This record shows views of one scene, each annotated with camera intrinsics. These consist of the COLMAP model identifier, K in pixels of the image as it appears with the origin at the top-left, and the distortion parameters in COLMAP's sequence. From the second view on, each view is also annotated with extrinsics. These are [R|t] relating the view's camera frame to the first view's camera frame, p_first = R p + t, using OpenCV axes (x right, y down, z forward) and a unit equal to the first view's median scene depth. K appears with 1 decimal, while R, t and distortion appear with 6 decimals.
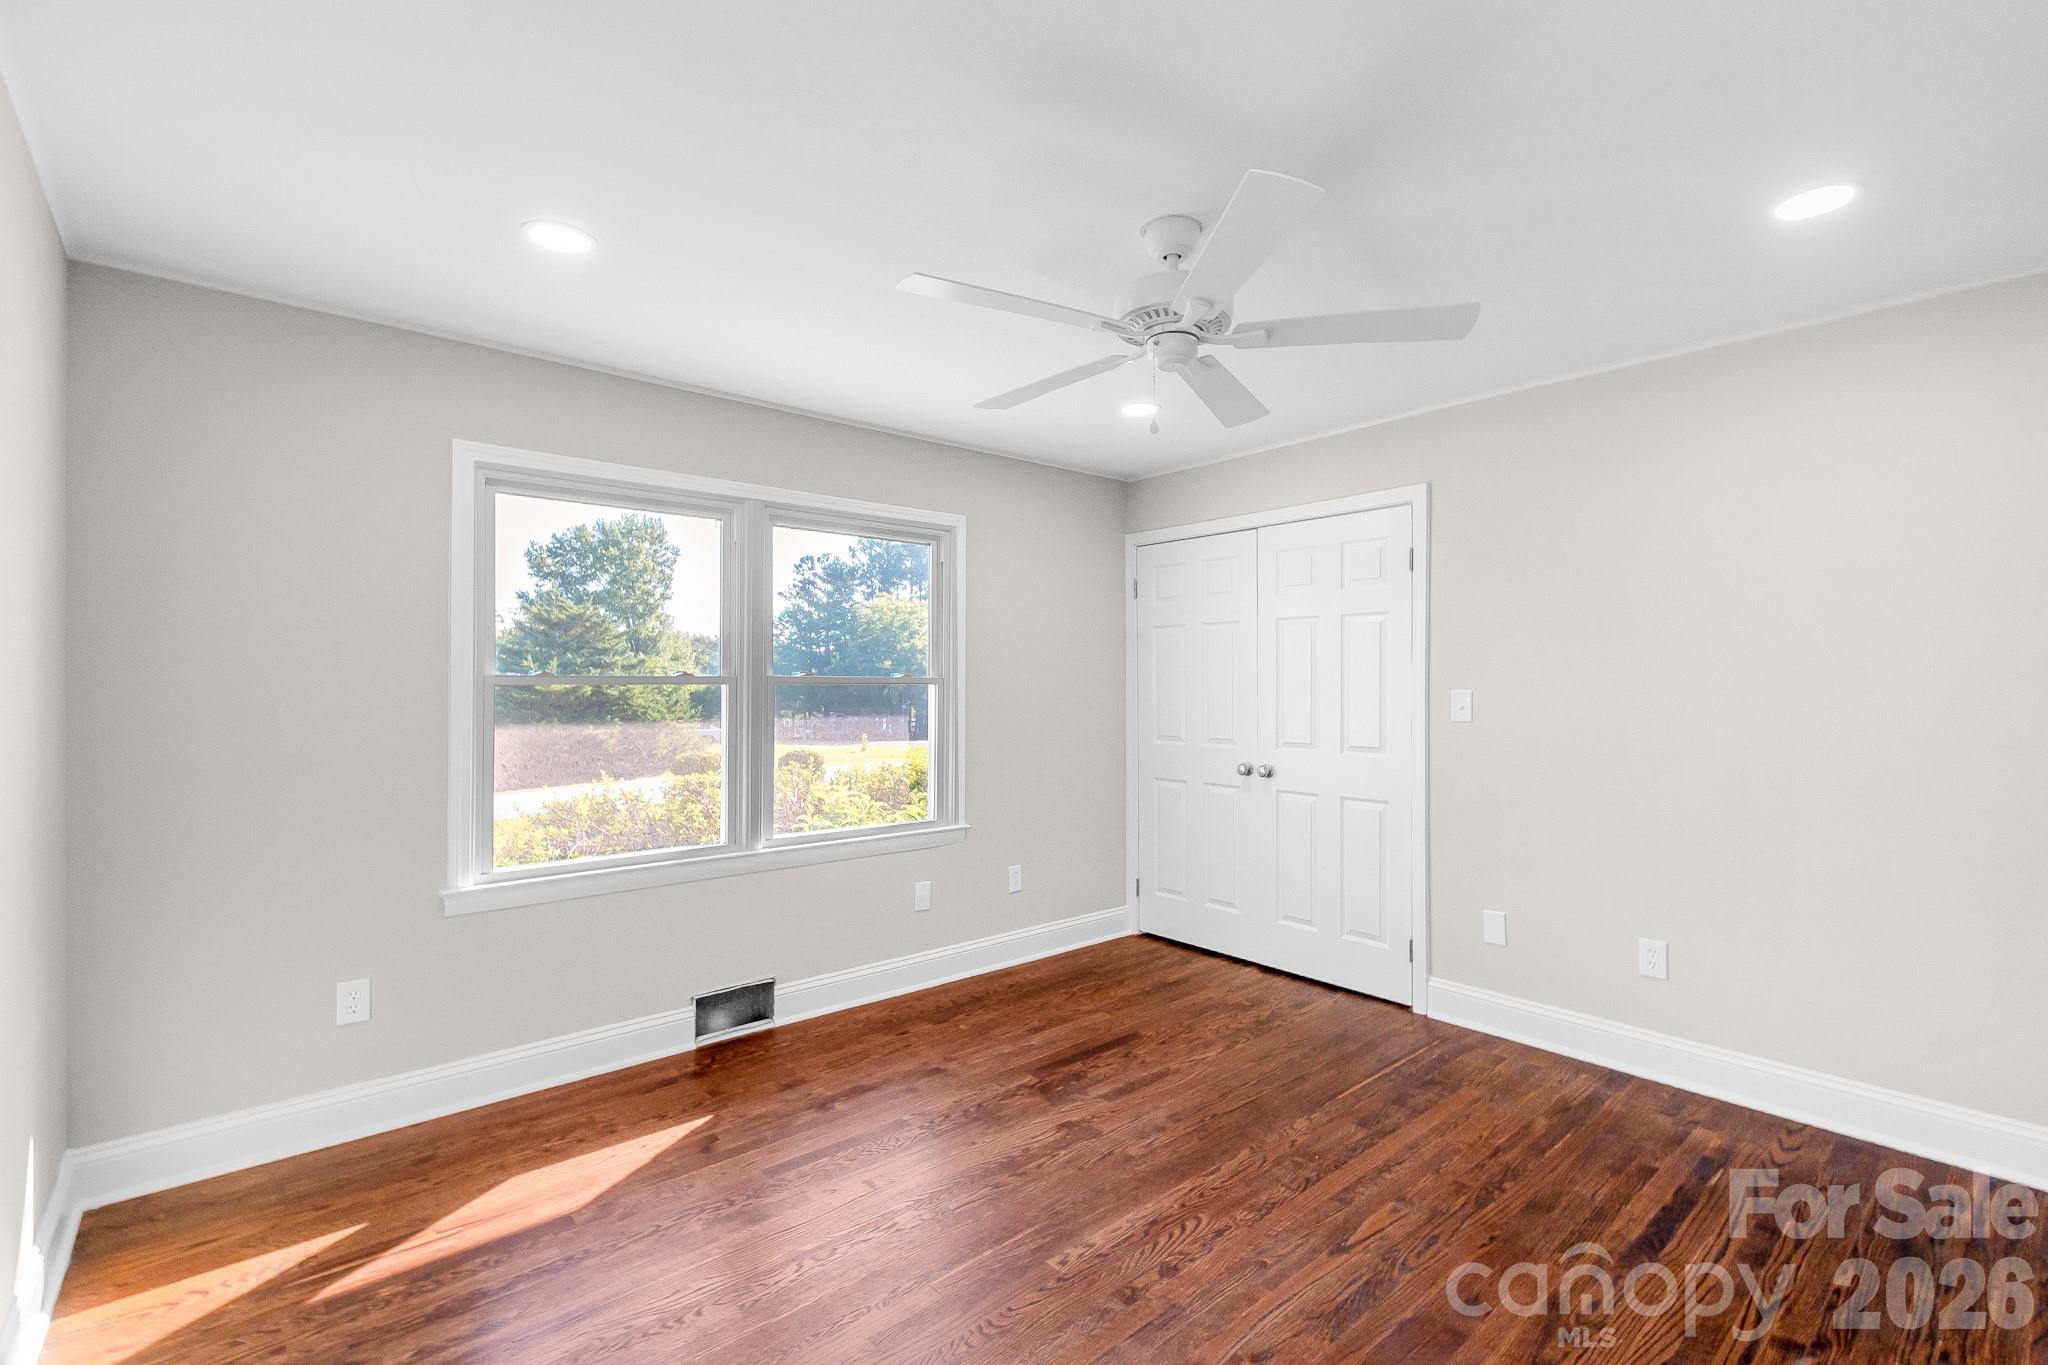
lens RADIAL K [[910.2, 0, 1028.2], [0, 910.2, 683.8], [0, 0, 1]] dist [0.001361, 0.000265]
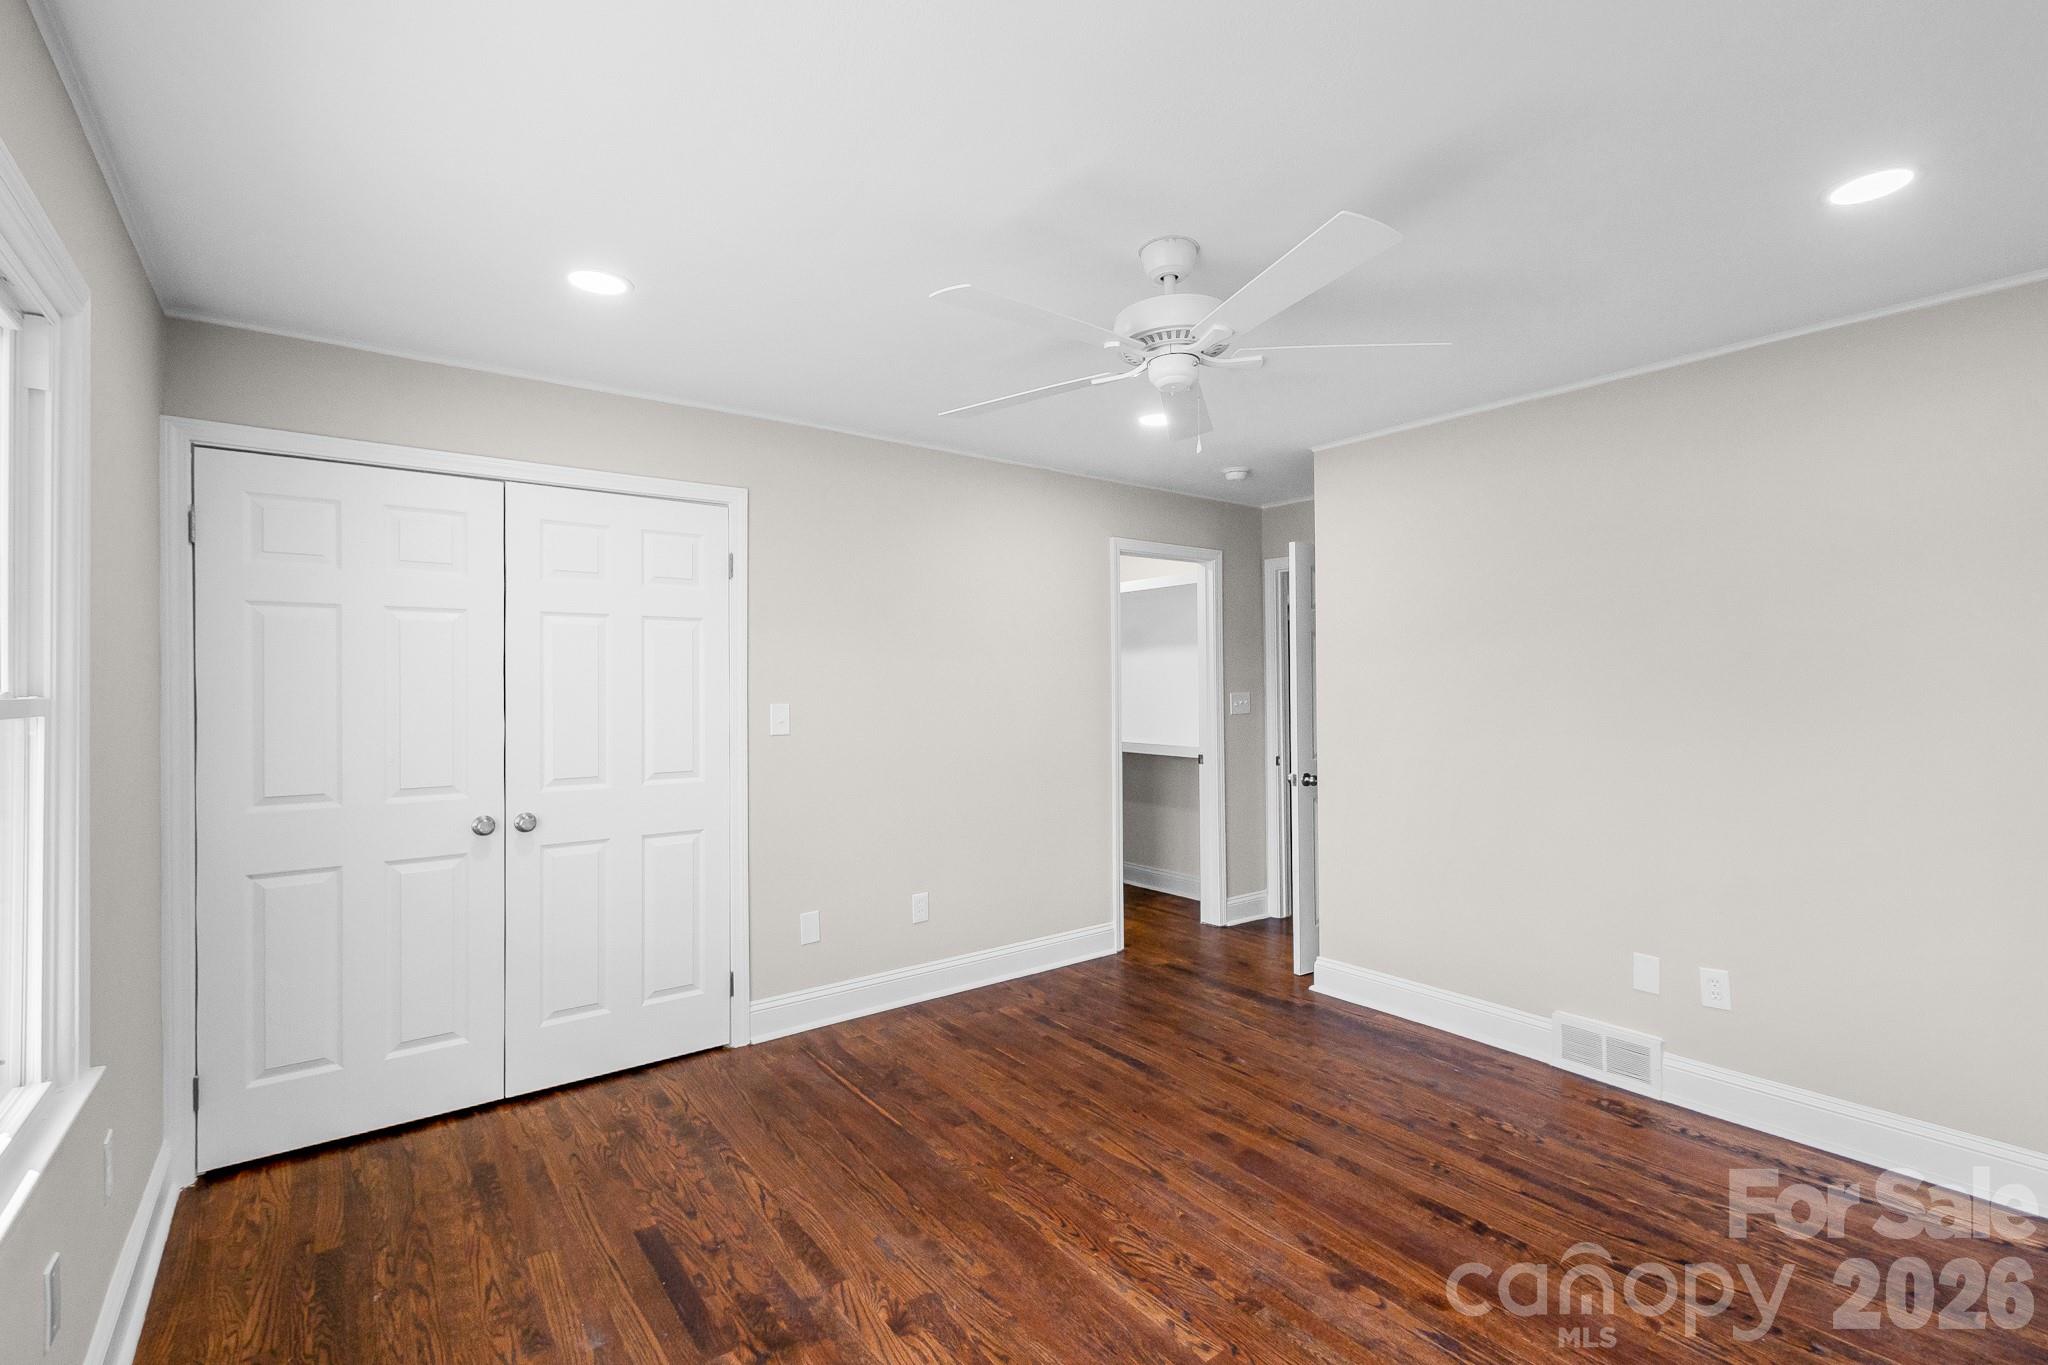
lens RADIAL K [[910.2, 0, 1028.2], [0, 910.2, 683.8], [0, 0, 1]] dist [0.001361, 0.000265]
pose [[0.053331, 0.003679, 0.998570, -0.556464], [0.008068, 0.999959, -0.004115, -0.009660], [-0.998544, 0.008276, 0.053299, 0.718871]]
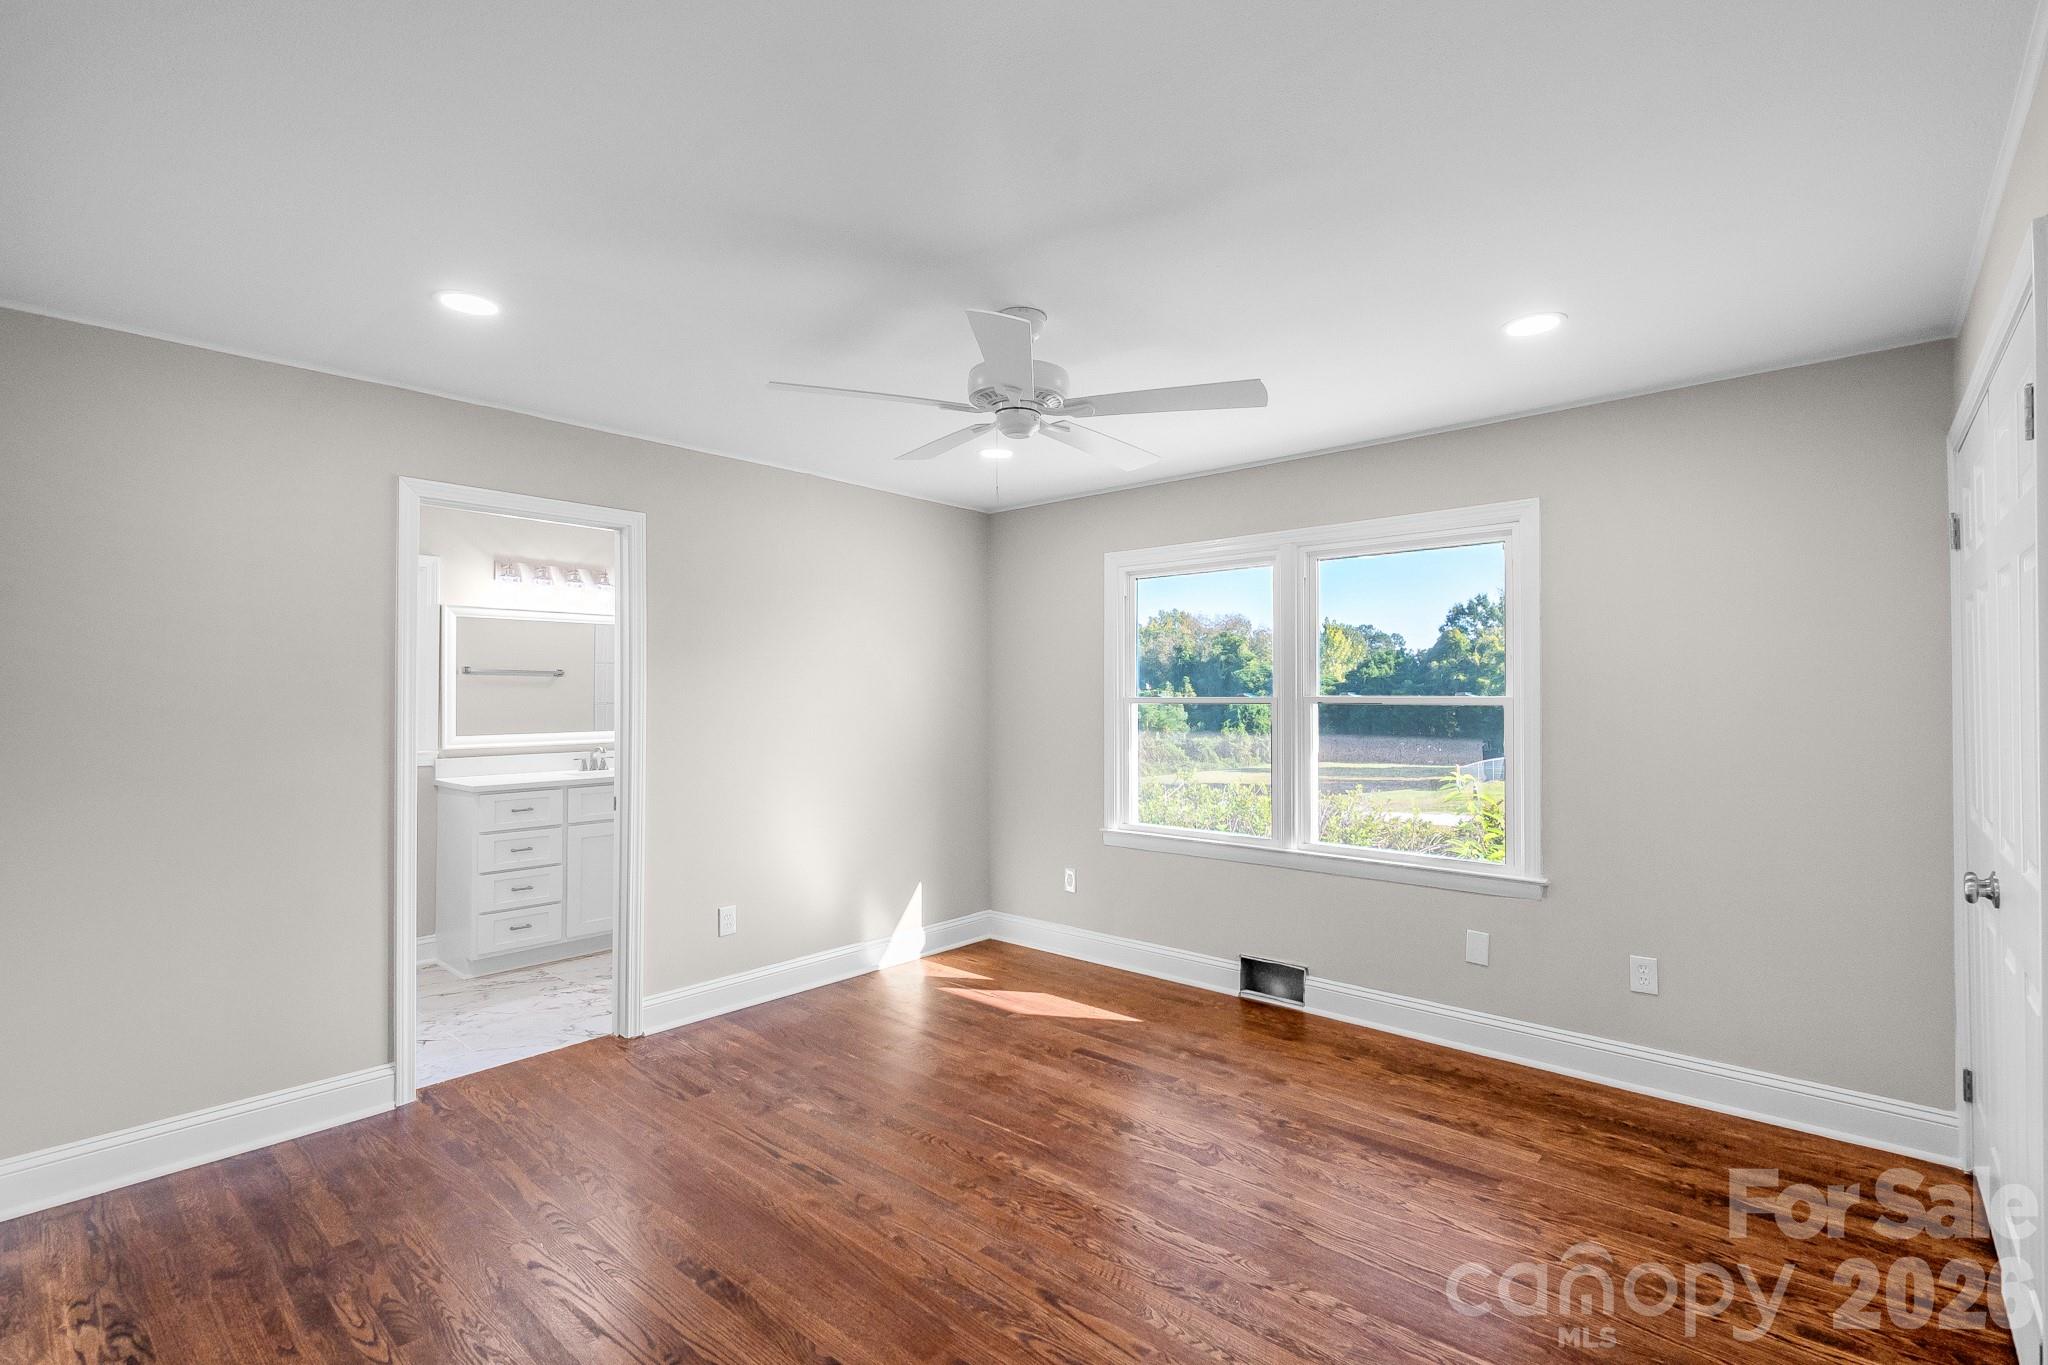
lens RADIAL K [[919.6, 0, 1024.0], [0, 919.6, 682.5], [0, 0, 1]] dist [-0.002751, -0.000191]
pose [[0.130546, -0.015885, -0.991315, 0.858200], [0.002448, 0.999874, -0.015700, -0.009408], [0.991439, -0.000377, 0.130568, 0.553409]]
